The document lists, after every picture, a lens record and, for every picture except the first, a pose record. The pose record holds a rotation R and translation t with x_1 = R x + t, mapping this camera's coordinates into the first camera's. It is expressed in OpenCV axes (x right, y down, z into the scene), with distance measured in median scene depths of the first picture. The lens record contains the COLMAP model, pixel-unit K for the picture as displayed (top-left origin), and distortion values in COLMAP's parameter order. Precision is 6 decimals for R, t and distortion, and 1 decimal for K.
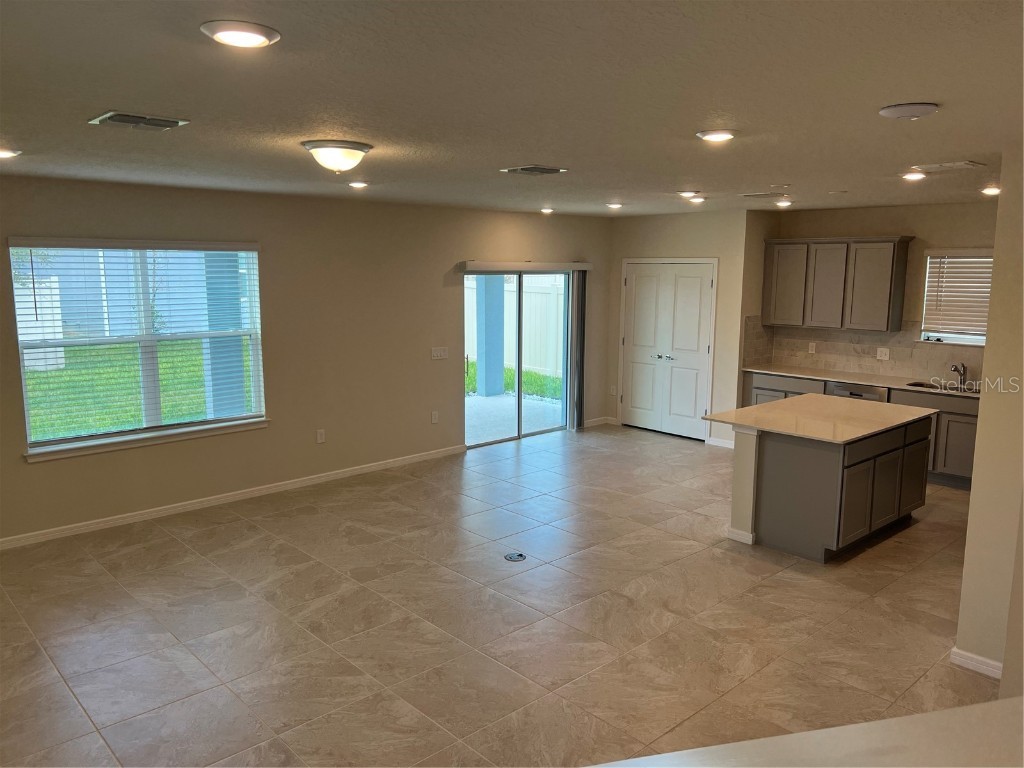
lens RADIAL K [[772.7, 0, 513.9], [0, 772.7, 382.6], [0, 0, 1]] dist [0.057156, -0.063527]
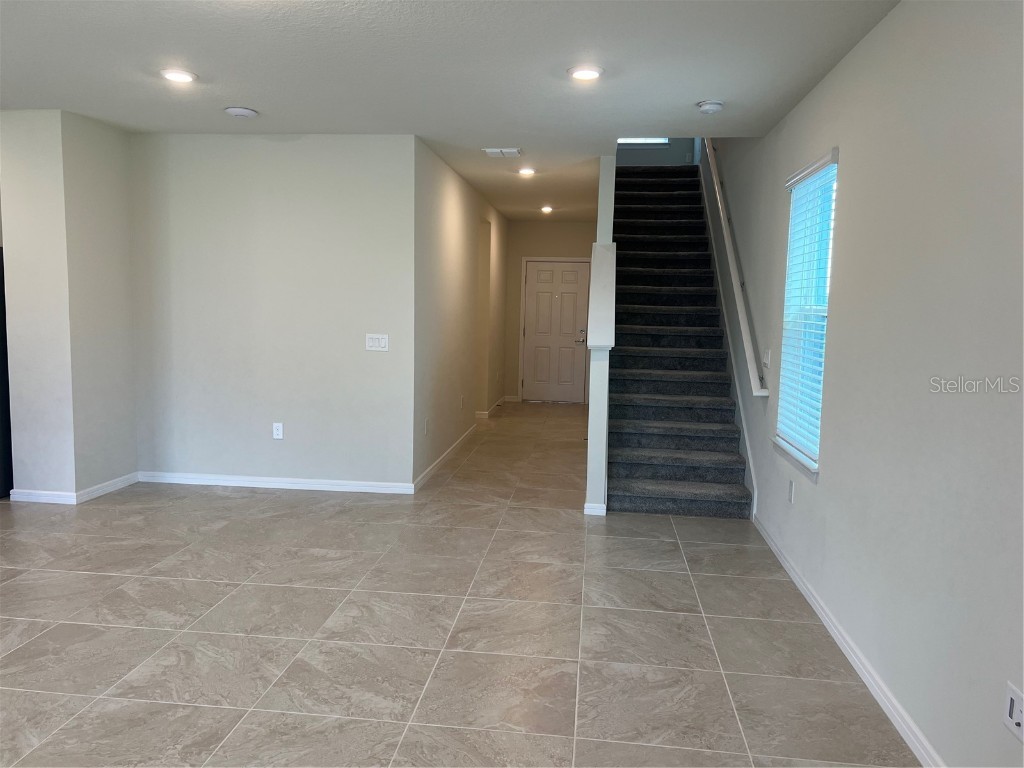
lens RADIAL K [[772.7, 0, 510.8], [0, 772.7, 380.4], [0, 0, 1]] dist [0.057156, -0.063527]
pose [[-0.650782, -0.094356, 0.753379, -0.822394], [0.093204, 0.974816, 0.202601, -0.037285], [-0.753522, 0.202067, -0.625598, 1.162309]]
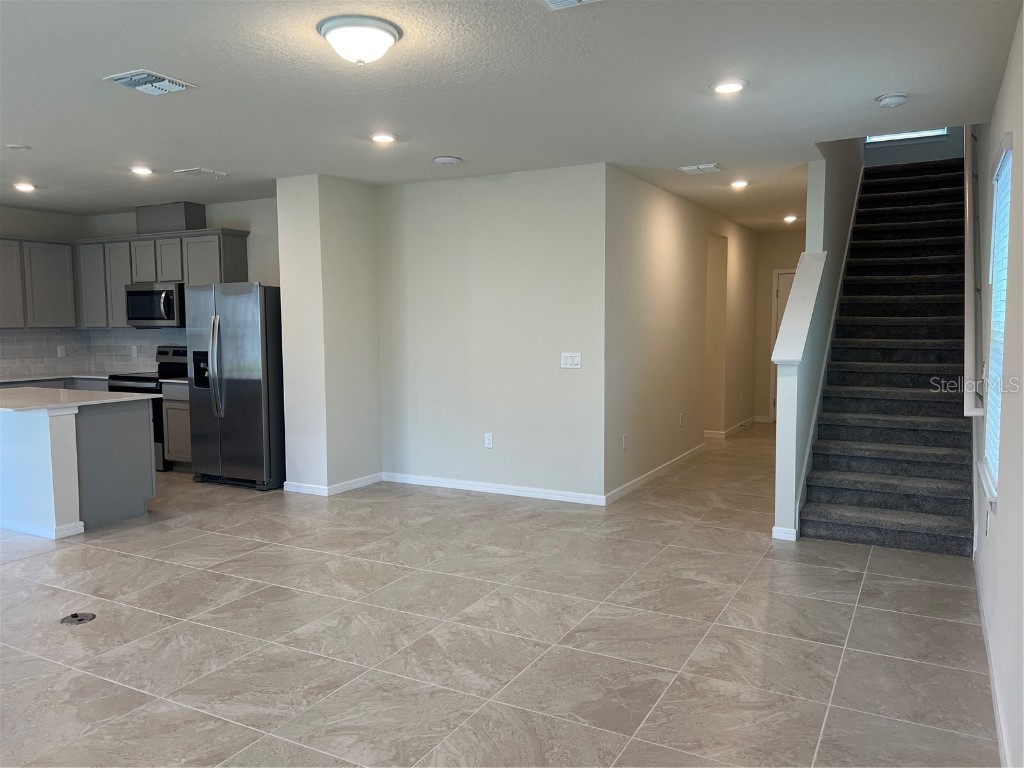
lens RADIAL K [[772.7, 0, 509.4], [0, 772.7, 379.5], [0, 0, 1]] dist [0.057156, -0.063527]
pose [[-0.323234, -0.072939, 0.943504, -0.959865], [0.152300, 0.980019, 0.127938, -0.015436], [-0.933983, 0.185050, -0.305667, 1.032849]]
